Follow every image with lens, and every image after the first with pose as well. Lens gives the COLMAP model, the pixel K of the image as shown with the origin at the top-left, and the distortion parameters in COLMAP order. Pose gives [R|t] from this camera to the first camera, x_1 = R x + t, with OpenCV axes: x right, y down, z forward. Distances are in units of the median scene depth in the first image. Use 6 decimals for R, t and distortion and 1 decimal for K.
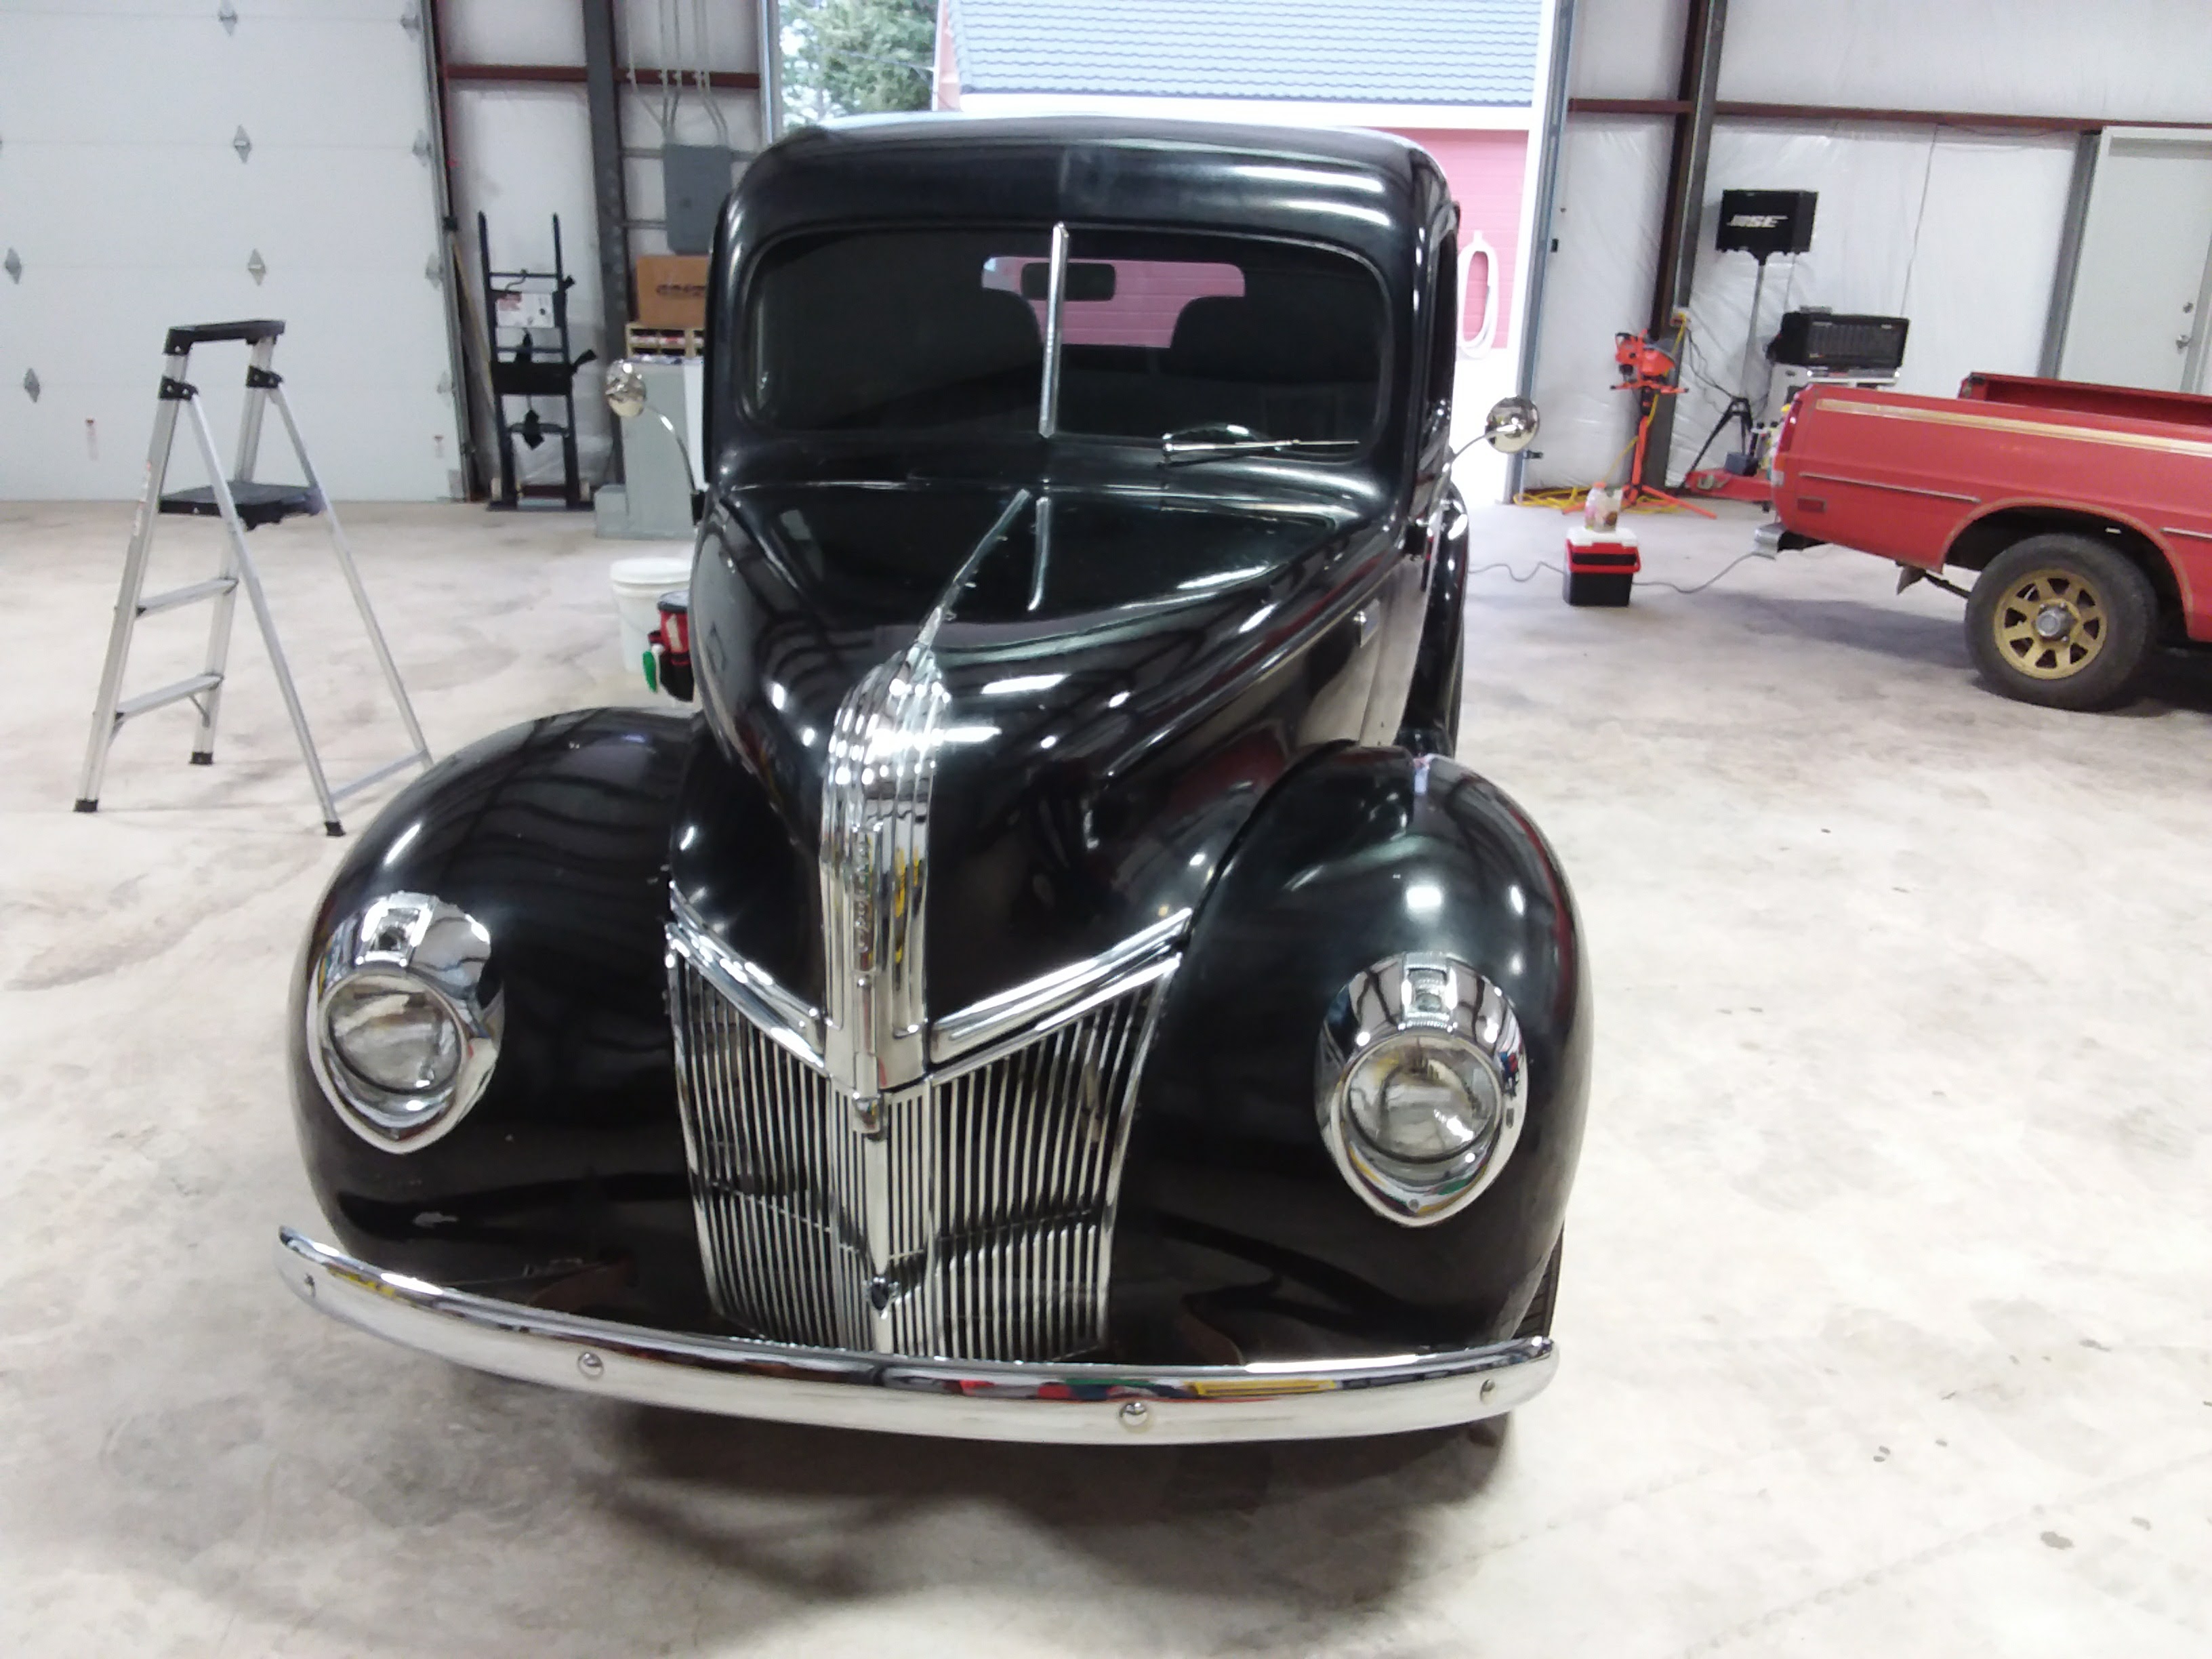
lens RADIAL K [[1805.7, 0, 1098.2], [0, 1805.7, 827.9], [0, 0, 1]] dist [0.099970, -0.171170]
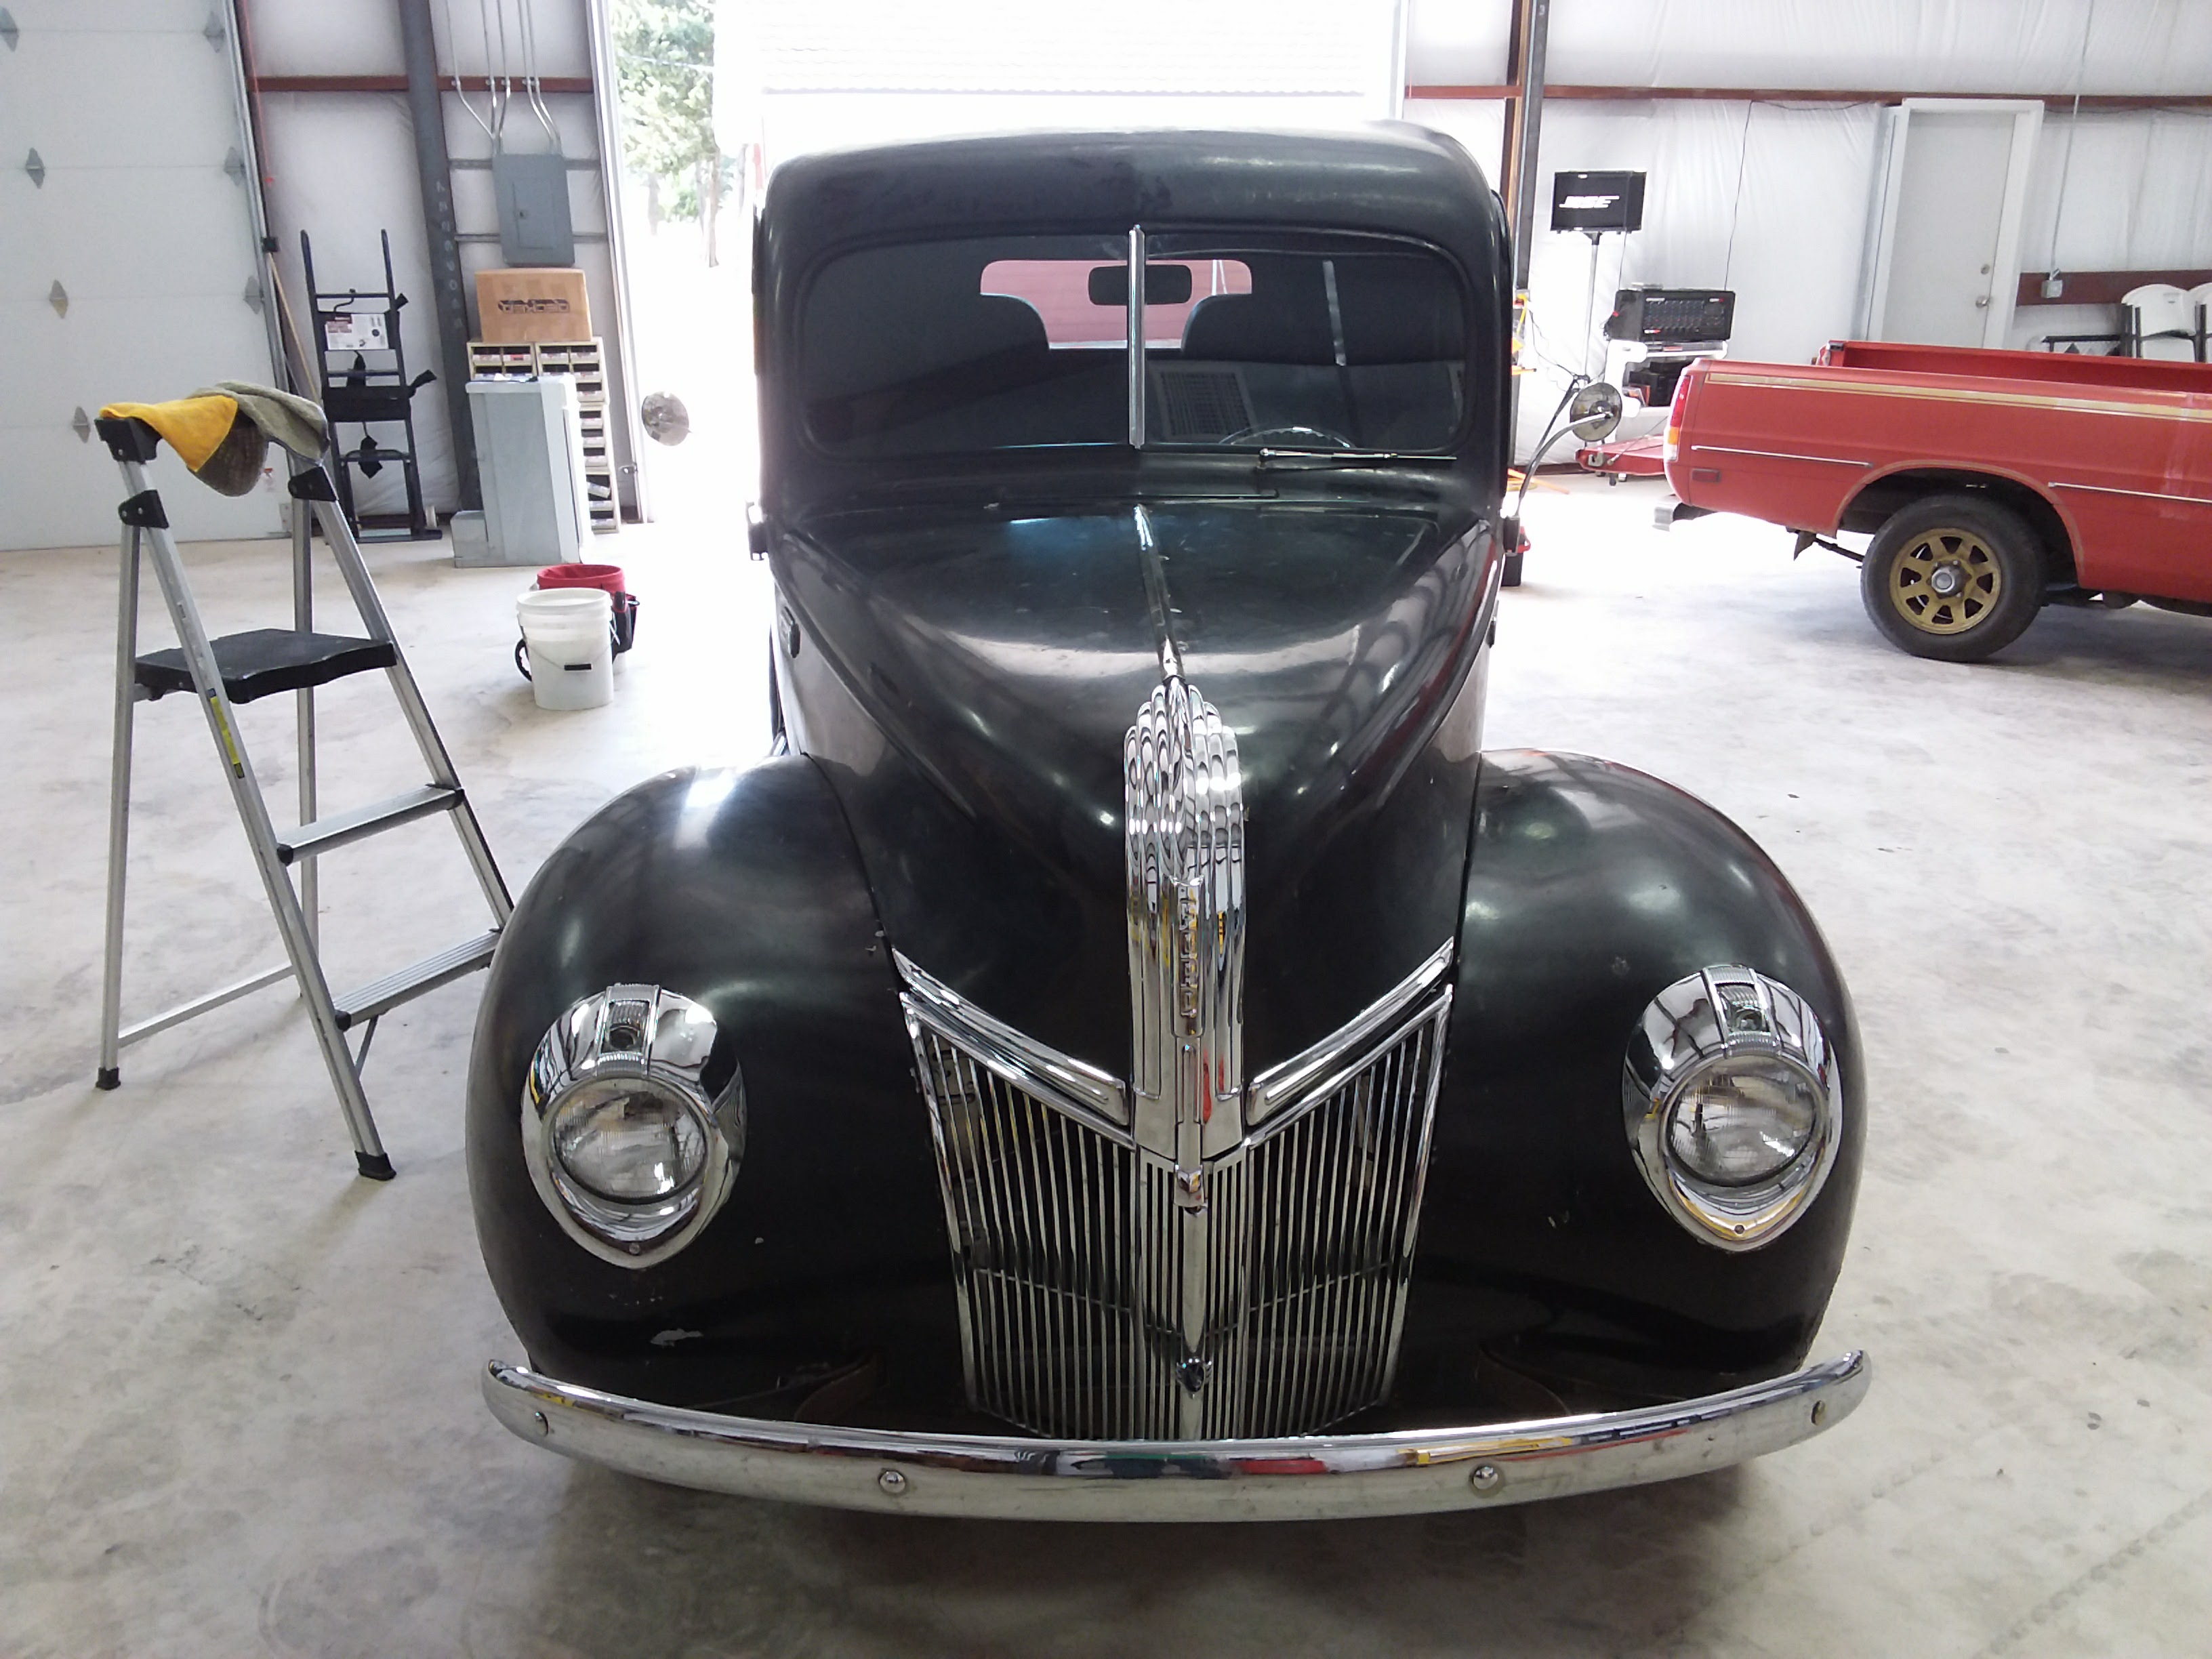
lens RADIAL K [[1797.2, 0, 1098.8], [0, 1797.2, 833.8], [0, 0, 1]] dist [0.095785, -0.156229]
pose [[0.991626, -0.067582, 0.110046, -0.133508], [0.066886, 0.997710, 0.010004, -0.017961], [-0.110470, -0.002560, 0.993876, 0.042018]]
